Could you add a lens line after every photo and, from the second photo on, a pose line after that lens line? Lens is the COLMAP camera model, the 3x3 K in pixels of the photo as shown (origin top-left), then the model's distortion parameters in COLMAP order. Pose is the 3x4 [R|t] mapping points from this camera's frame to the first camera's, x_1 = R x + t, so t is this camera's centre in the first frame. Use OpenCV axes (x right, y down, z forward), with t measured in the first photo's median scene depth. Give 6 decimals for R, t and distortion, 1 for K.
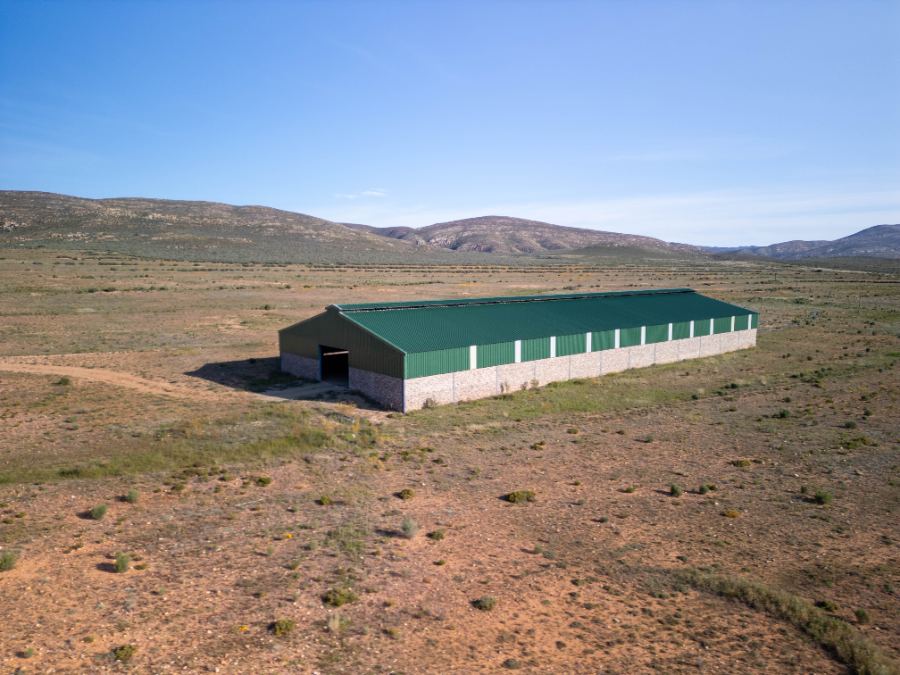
lens RADIAL K [[635.3, 0, 451.7], [0, 635.3, 337.5], [0, 0, 1]] dist [0.064401, -0.059569]
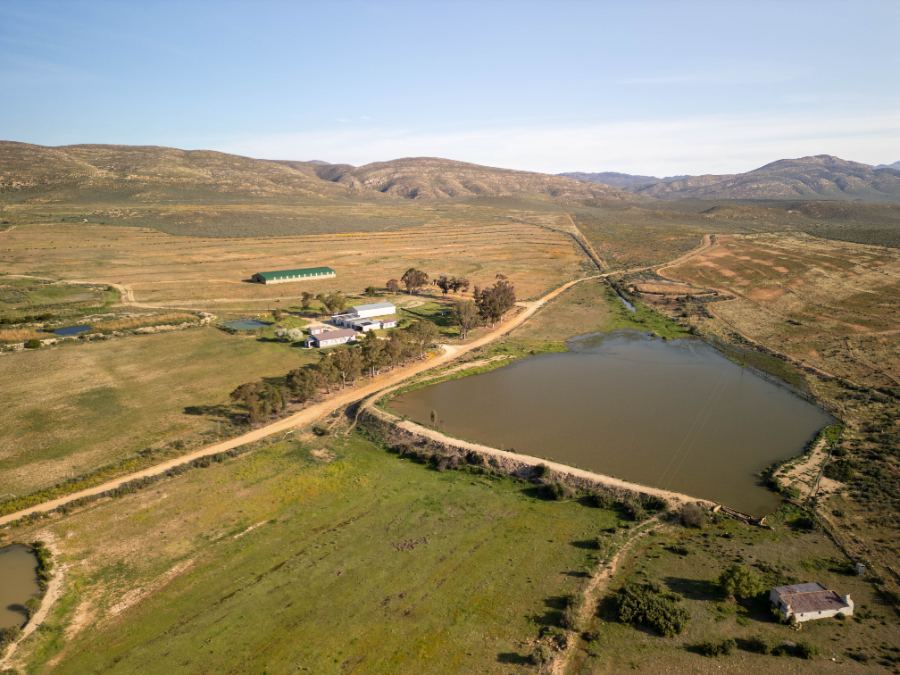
lens RADIAL K [[635.3, 0, 450.2], [0, 635.3, 342.0], [0, 0, 1]] dist [0.064401, -0.059569]
pose [[0.997711, -0.019046, 0.064884, 1.658371], [0.011270, 0.992929, 0.118172, -0.099919], [-0.066676, -0.117170, 0.990871, -7.128354]]
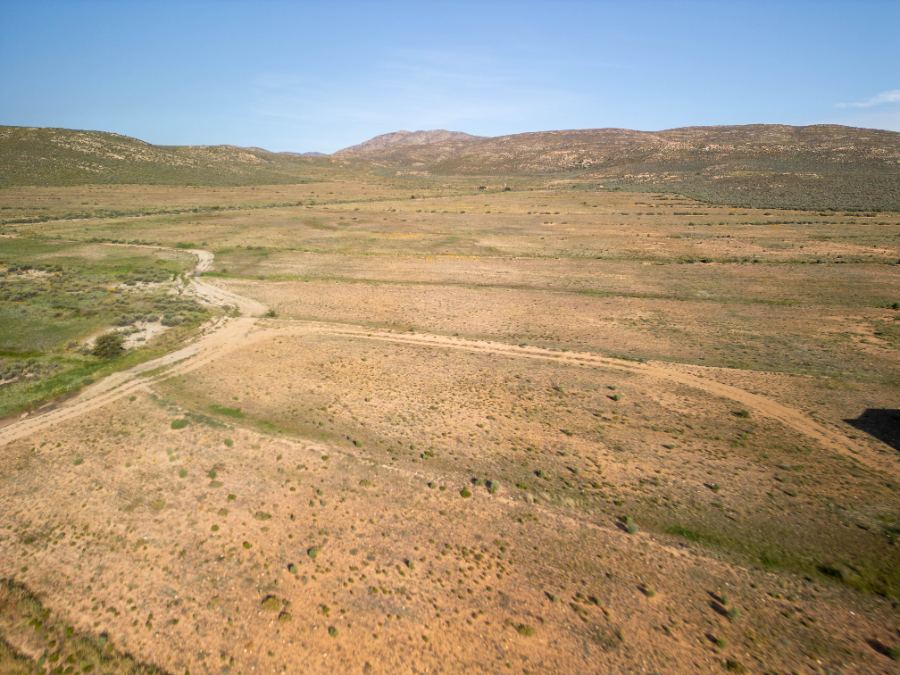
lens RADIAL K [[635.3, 0, 440.7], [0, 635.3, 337.3], [0, 0, 1]] dist [0.064401, -0.059569]
pose [[0.696103, 0.159653, -0.699965, -0.195977], [-0.081036, 0.986203, 0.144350, -0.168429], [0.713353, -0.043760, 0.699437, -0.135486]]
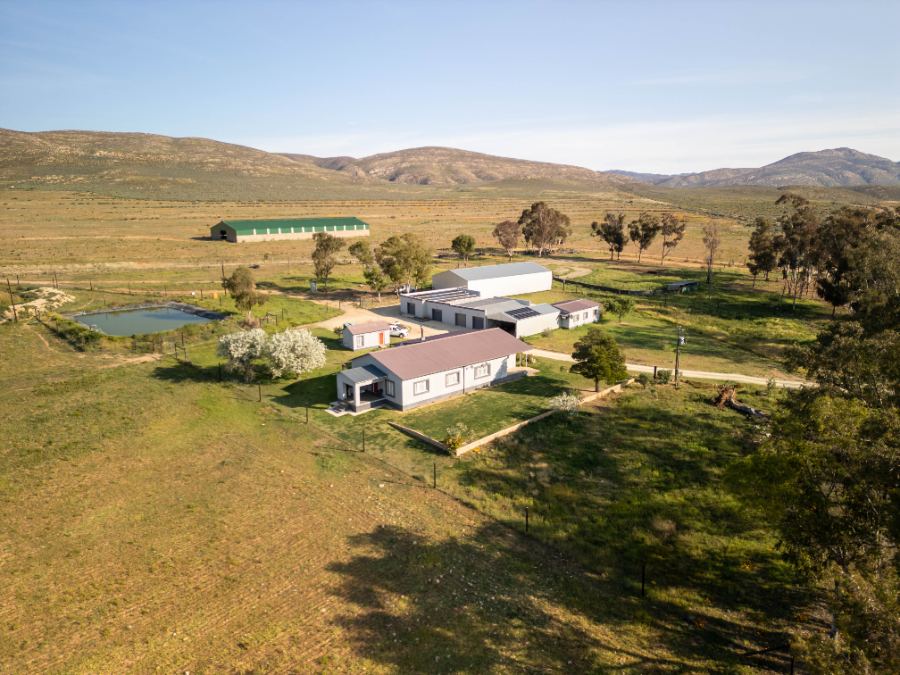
lens RADIAL K [[635.3, 0, 452.4], [0, 635.3, 339.6], [0, 0, 1]] dist [0.064401, -0.059569]
pose [[0.997317, -0.024832, 0.068865, 0.966734], [0.017052, 0.993635, 0.111348, 0.269783], [-0.071192, -0.109875, 0.991393, -3.223819]]
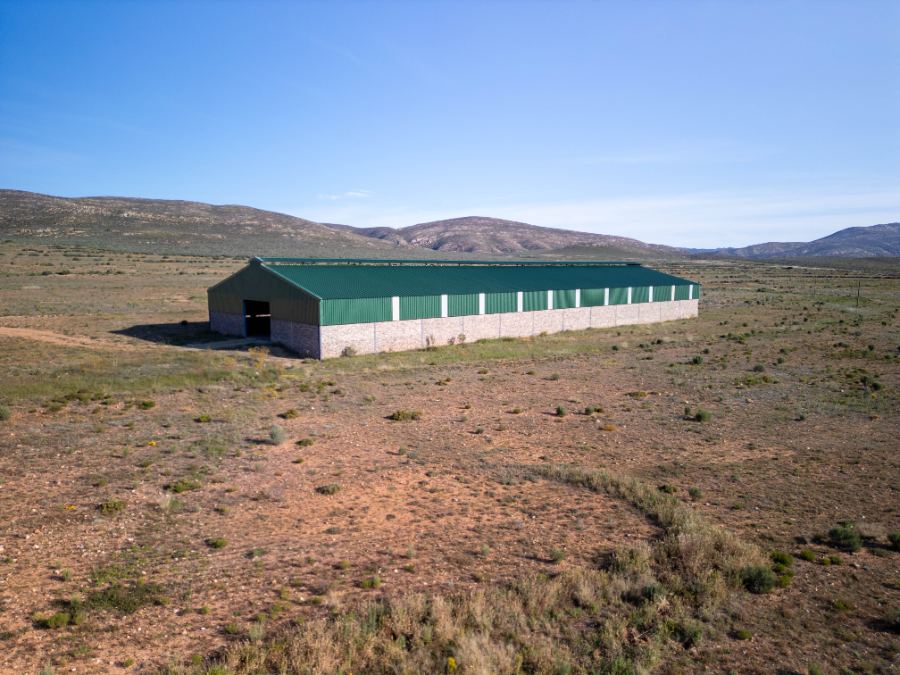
lens RADIAL K [[635.3, 0, 452.7], [0, 635.3, 335.9], [0, 0, 1]] dist [0.064401, -0.059569]
pose [[0.999584, -0.002053, 0.028770, 0.083489], [0.002182, 0.999988, -0.004458, 0.069390], [-0.028760, 0.004519, 0.999576, -0.002073]]
